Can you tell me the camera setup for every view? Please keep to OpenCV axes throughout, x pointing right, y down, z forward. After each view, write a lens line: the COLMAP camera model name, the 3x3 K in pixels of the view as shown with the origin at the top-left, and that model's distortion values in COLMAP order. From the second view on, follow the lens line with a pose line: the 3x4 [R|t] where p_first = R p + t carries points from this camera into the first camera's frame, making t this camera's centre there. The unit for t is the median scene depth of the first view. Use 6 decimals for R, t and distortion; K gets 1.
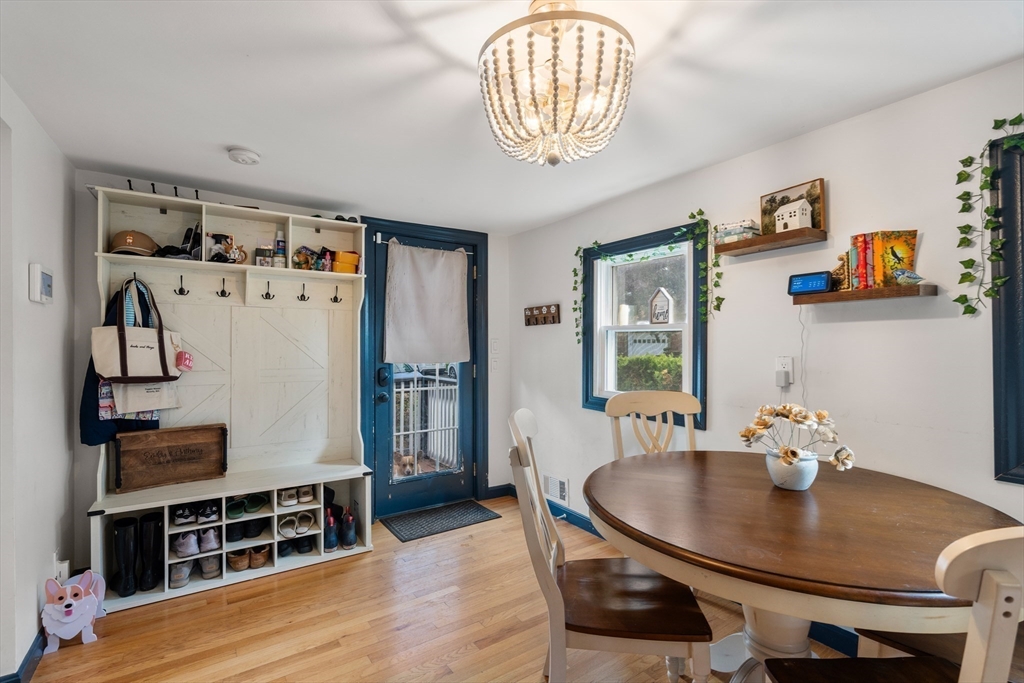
lens RADIAL K [[487.8, 0, 529.9], [0, 487.8, 344.1], [0, 0, 1]] dist [-0.005171, 0.002341]
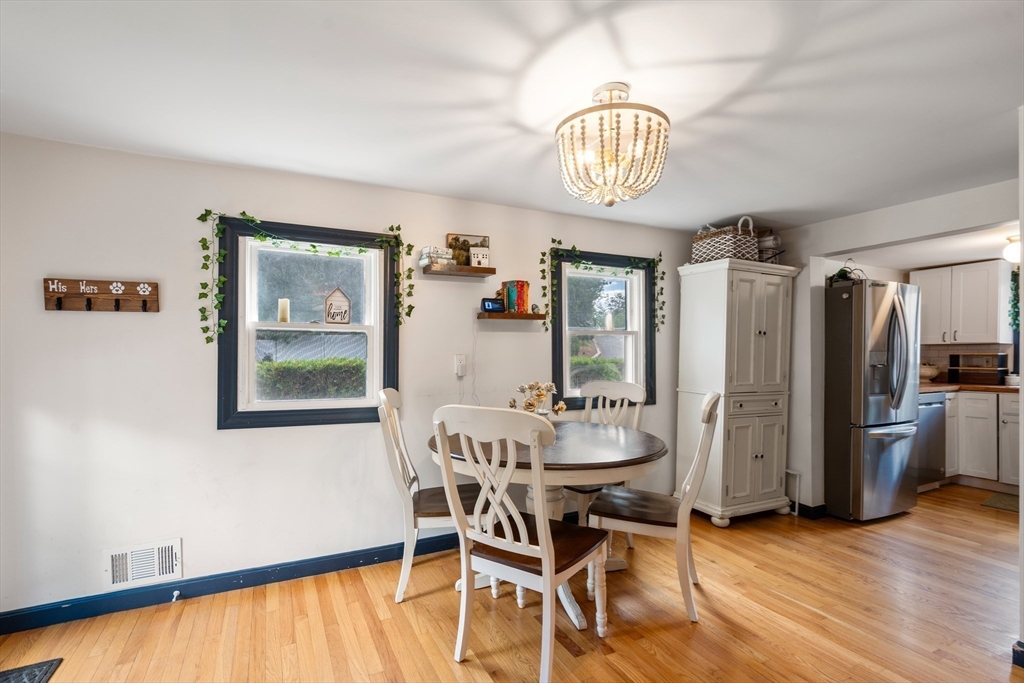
lens RADIAL K [[487.8, 0, 487.0], [0, 487.8, 354.1], [0, 0, 1]] dist [-0.005171, 0.002341]
pose [[0.144972, 0.000296, 0.989436, -0.695531], [0.000700, 1.000000, -0.000402, 0.020123], [-0.989436, 0.000751, 0.144972, 0.599835]]
